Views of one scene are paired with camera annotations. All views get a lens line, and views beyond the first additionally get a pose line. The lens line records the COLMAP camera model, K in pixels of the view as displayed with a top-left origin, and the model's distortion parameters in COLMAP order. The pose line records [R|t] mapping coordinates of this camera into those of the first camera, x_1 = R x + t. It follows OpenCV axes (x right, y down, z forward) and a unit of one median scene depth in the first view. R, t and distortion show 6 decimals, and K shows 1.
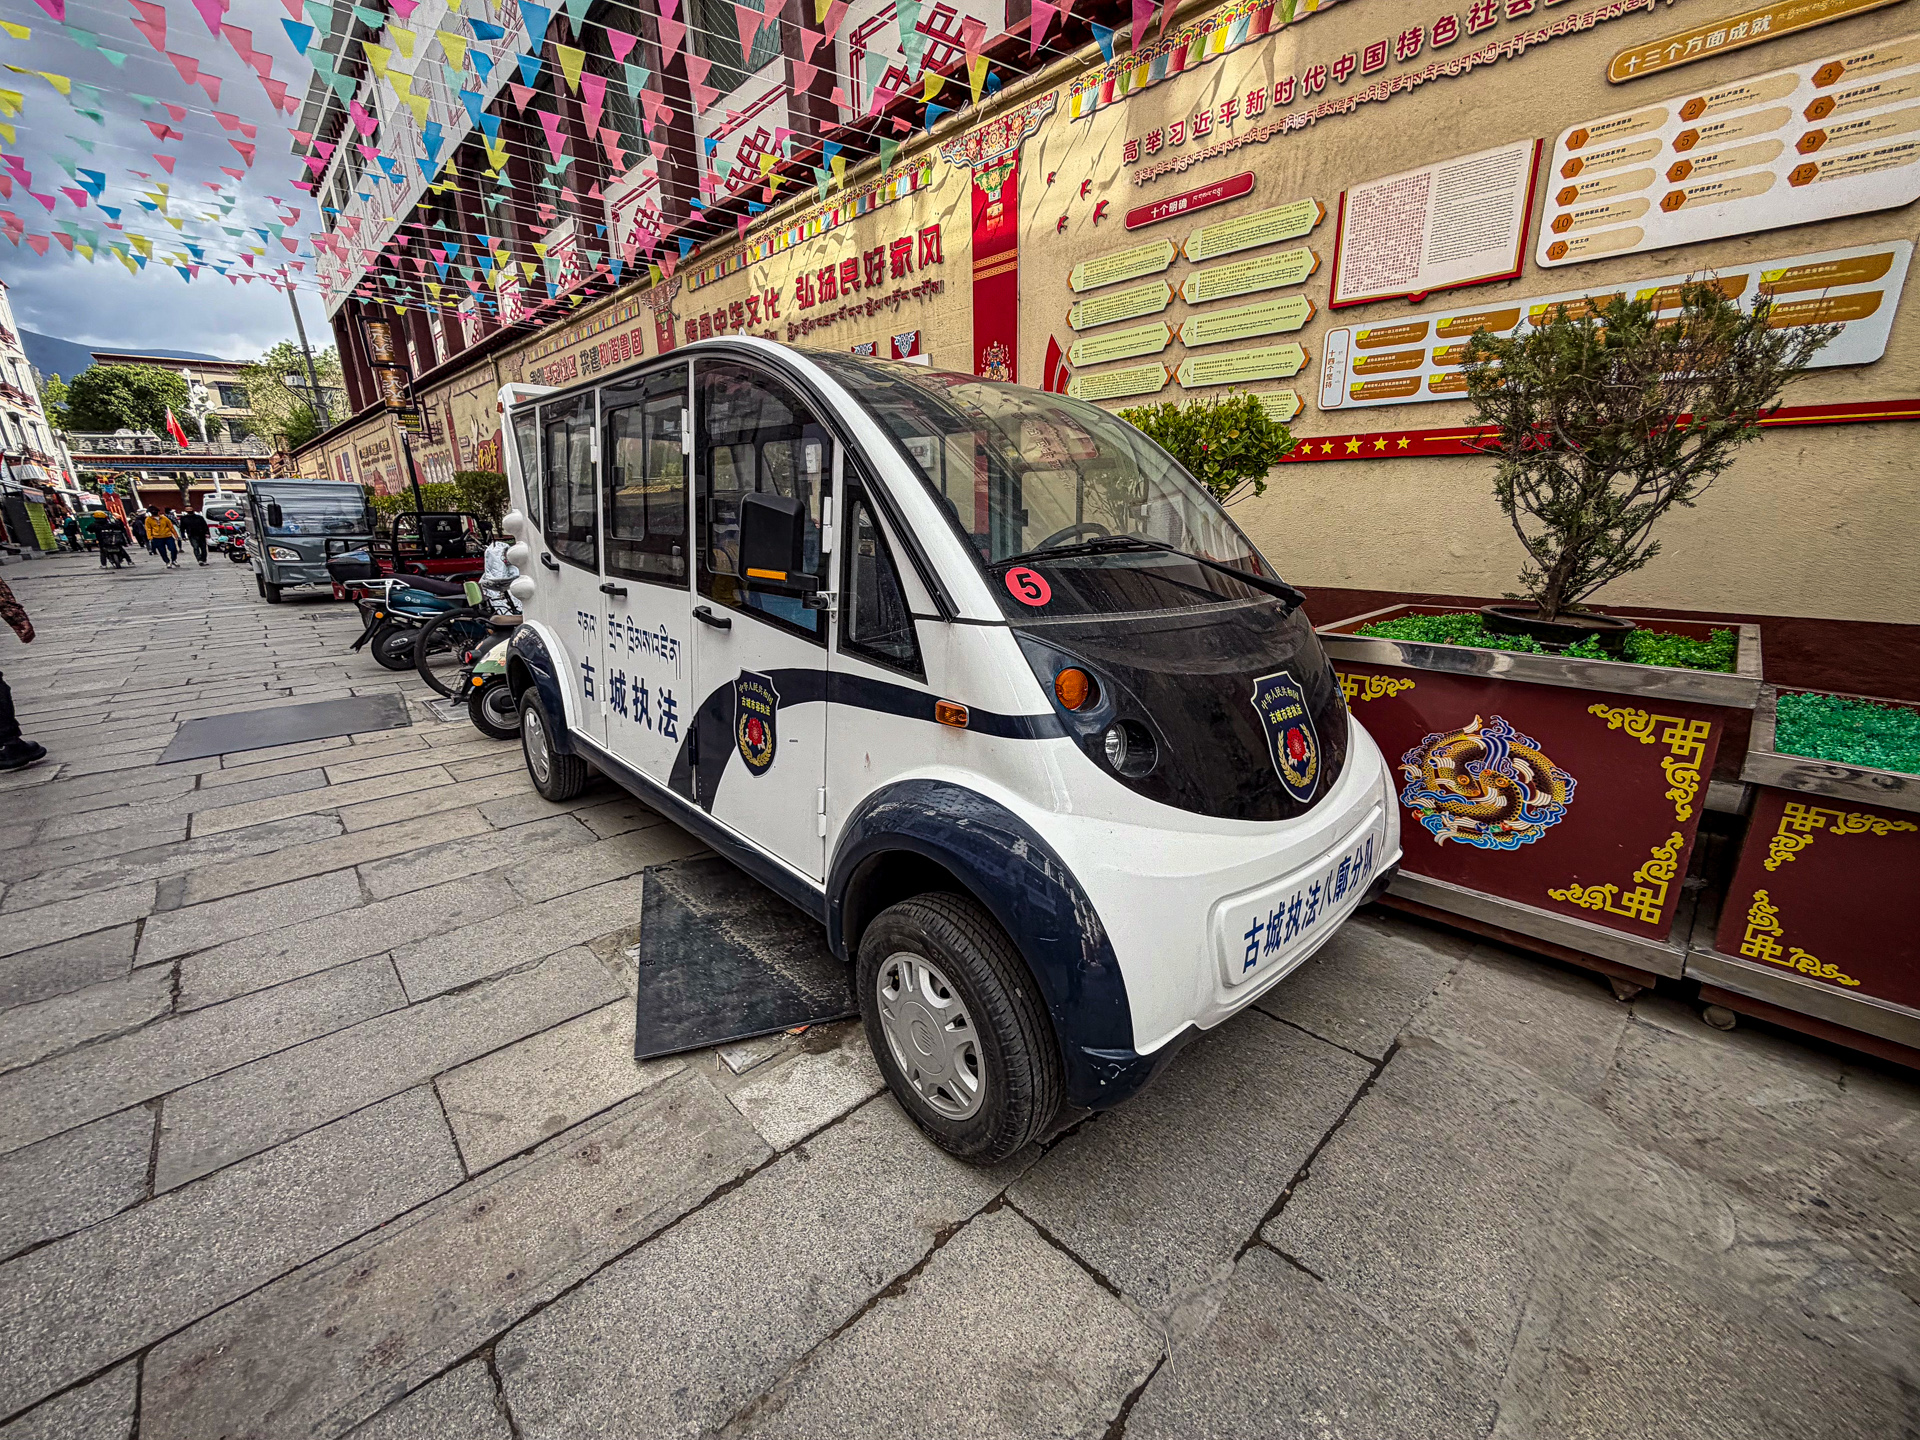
lens RADIAL K [[769.5, 0, 963.3], [0, 769.5, 719.3], [0, 0, 1]] dist [-0.000485, 0.000088]
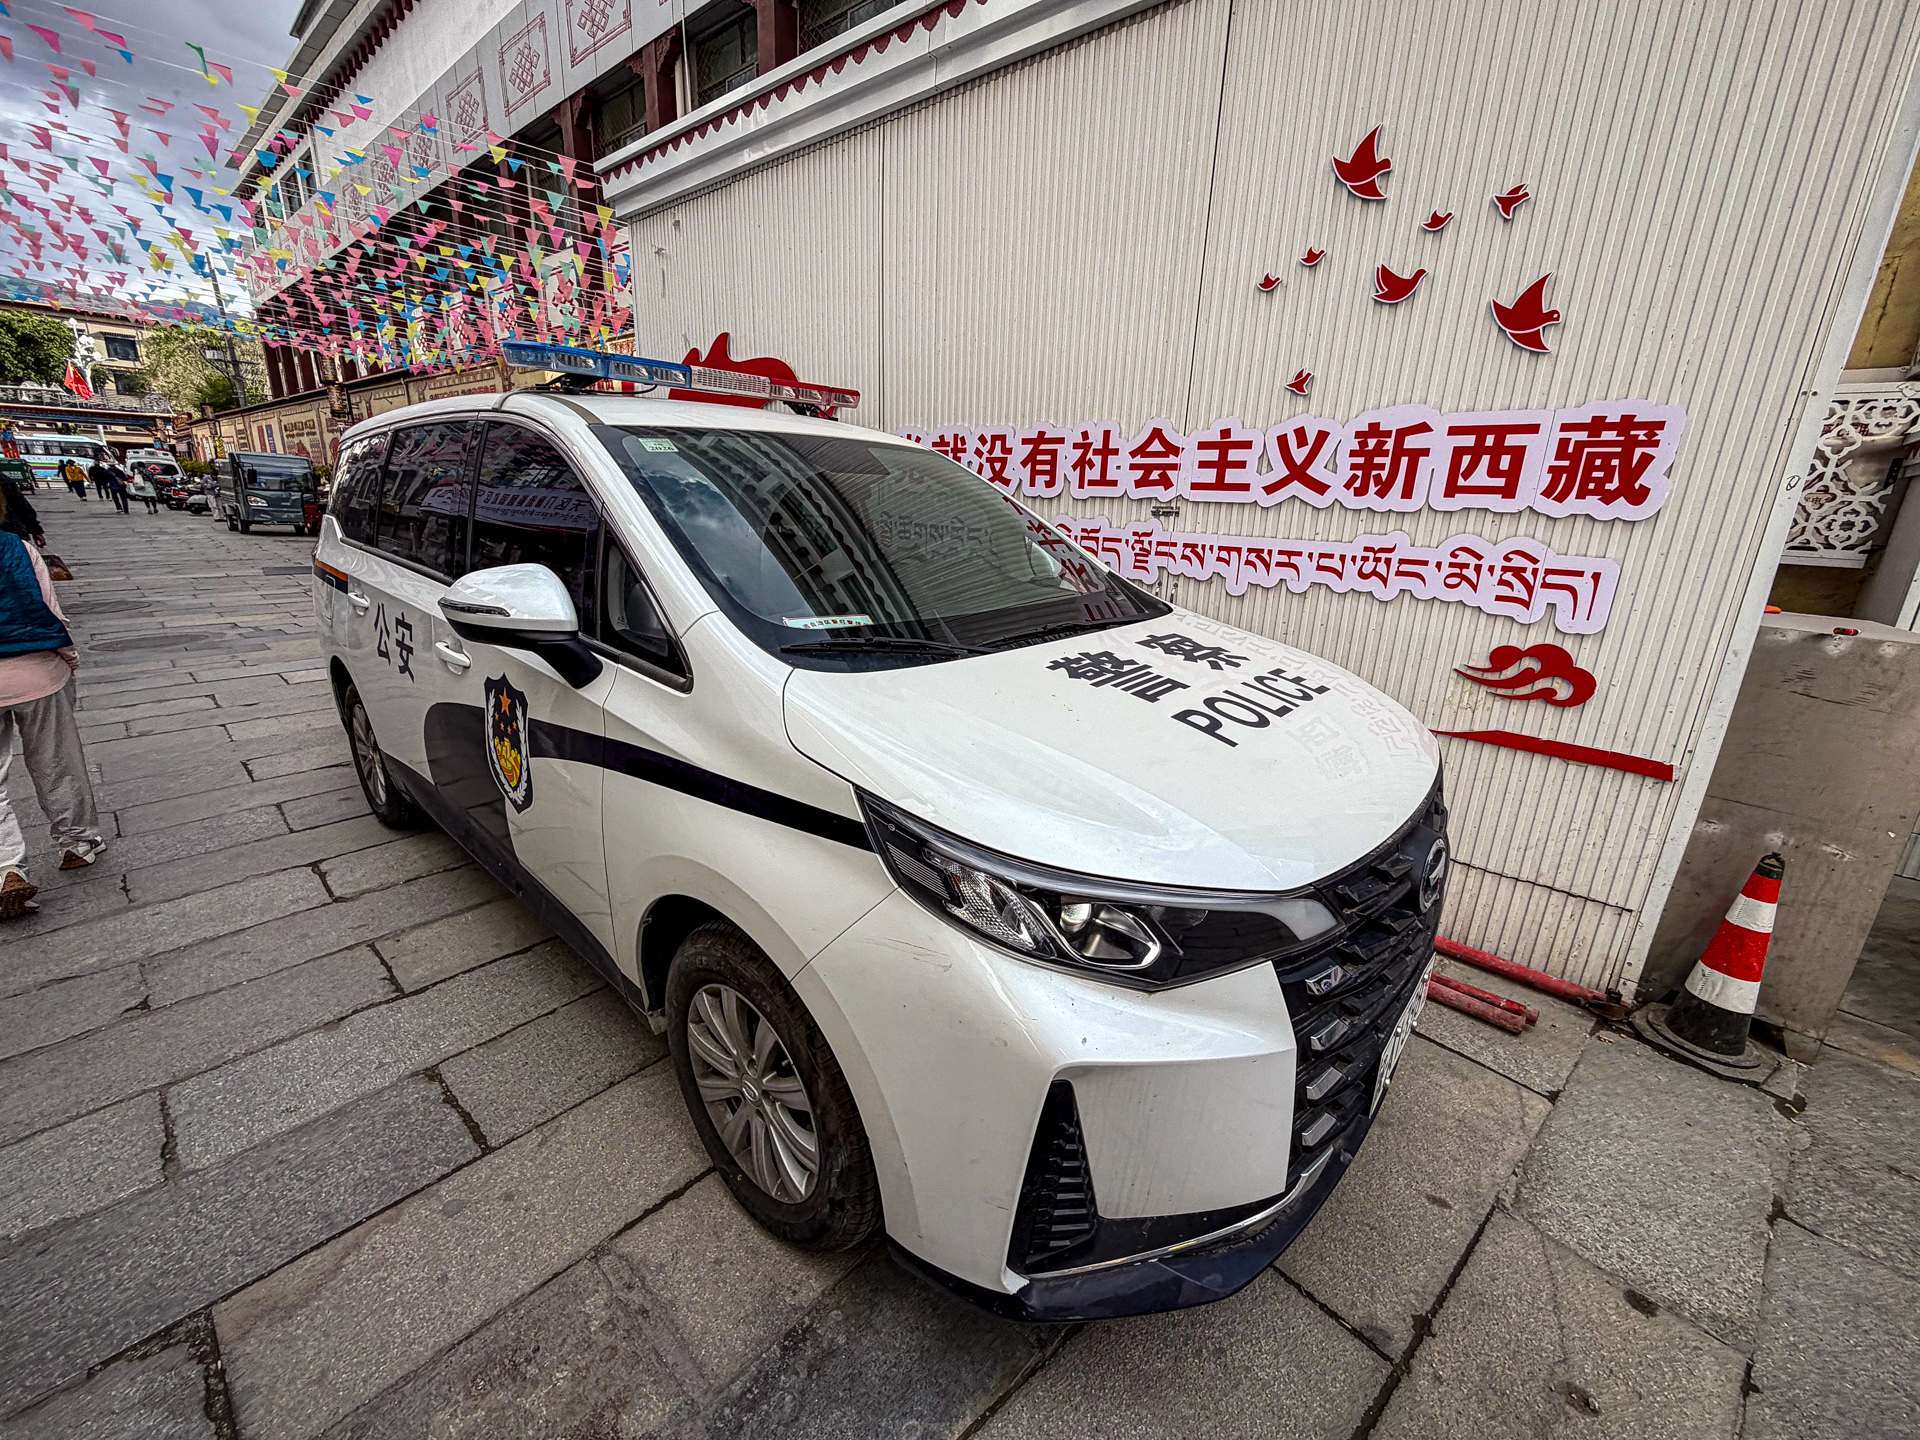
lens RADIAL K [[769.5, 0, 959.7], [0, 769.5, 721.6], [0, 0, 1]] dist [-0.000485, 0.000088]
pose [[0.995089, 0.032488, 0.093495, 0.137010], [-0.032877, 0.999456, 0.002621, 0.062219], [-0.093359, -0.005682, 0.995616, -0.236527]]
